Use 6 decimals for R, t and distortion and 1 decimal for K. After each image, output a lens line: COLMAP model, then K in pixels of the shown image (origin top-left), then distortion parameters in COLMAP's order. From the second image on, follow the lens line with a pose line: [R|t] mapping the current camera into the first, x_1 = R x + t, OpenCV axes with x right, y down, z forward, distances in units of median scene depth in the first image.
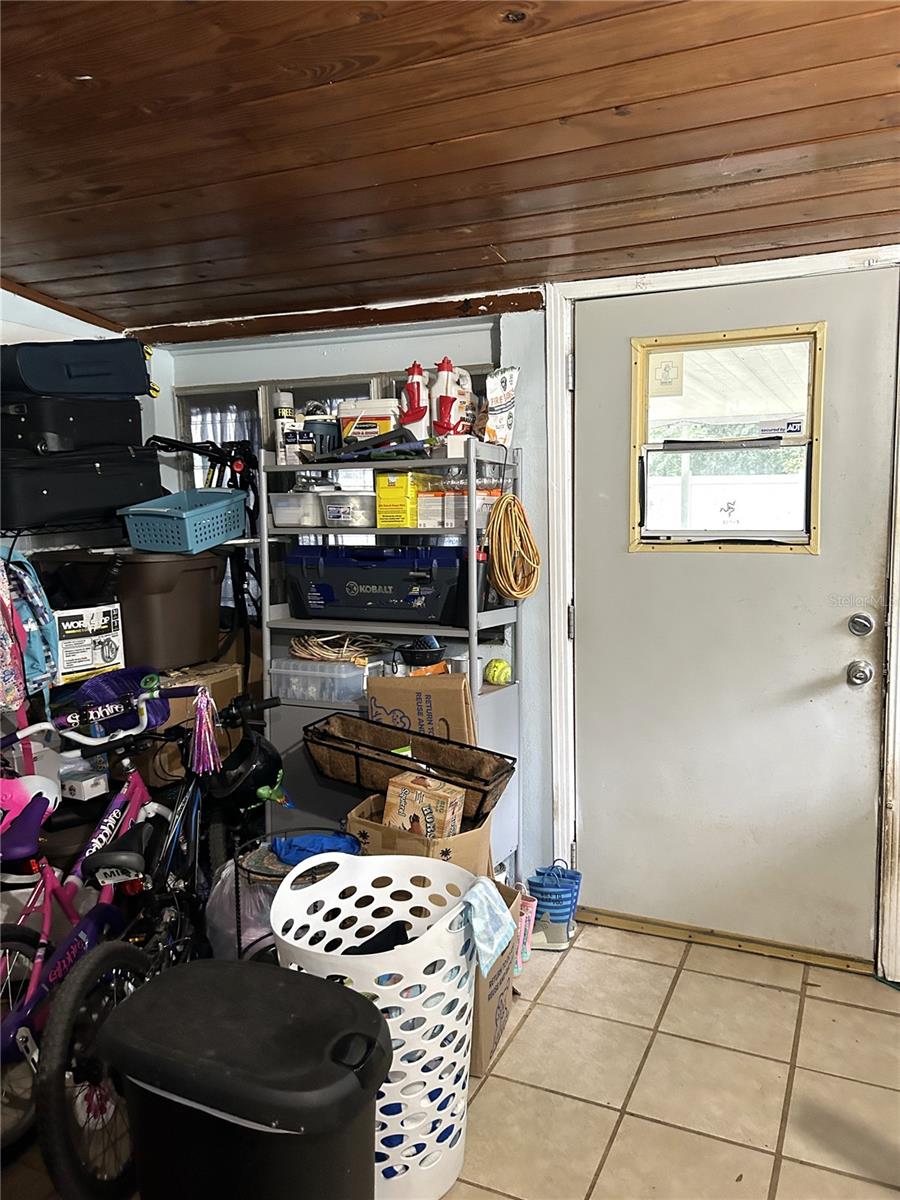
lens RADIAL K [[932.8, 0, 450.0], [0, 932.8, 600.0], [0, 0, 1]] dist [0.082960, -0.069273]
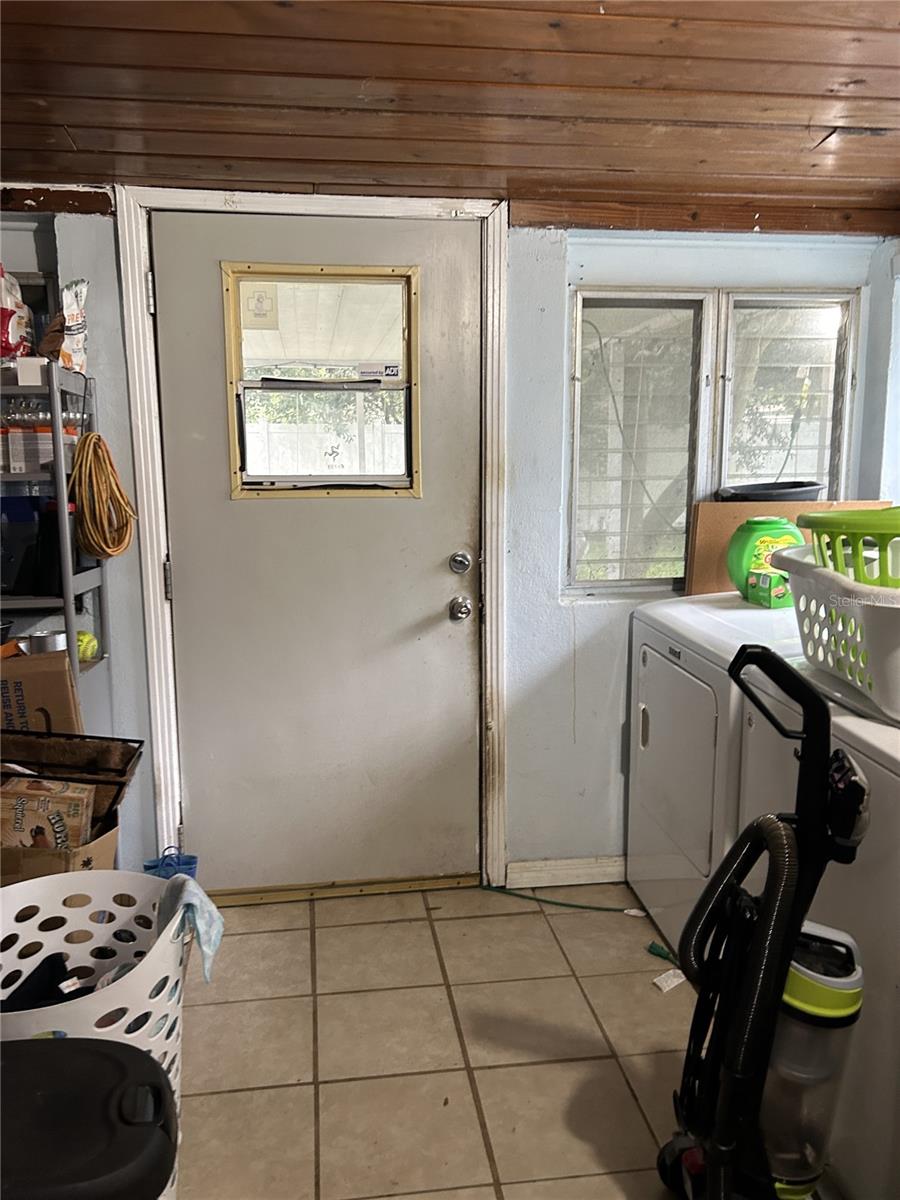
lens RADIAL K [[996.3, 0, 450.0], [0, 996.3, 598.8], [0, 0, 1]] dist [0.099148, -0.111649]
pose [[0.841050, -0.079170, 0.535133, -0.171763], [0.057126, 0.996700, 0.057674, 0.001227], [-0.537933, -0.017936, 0.842797, 0.062277]]
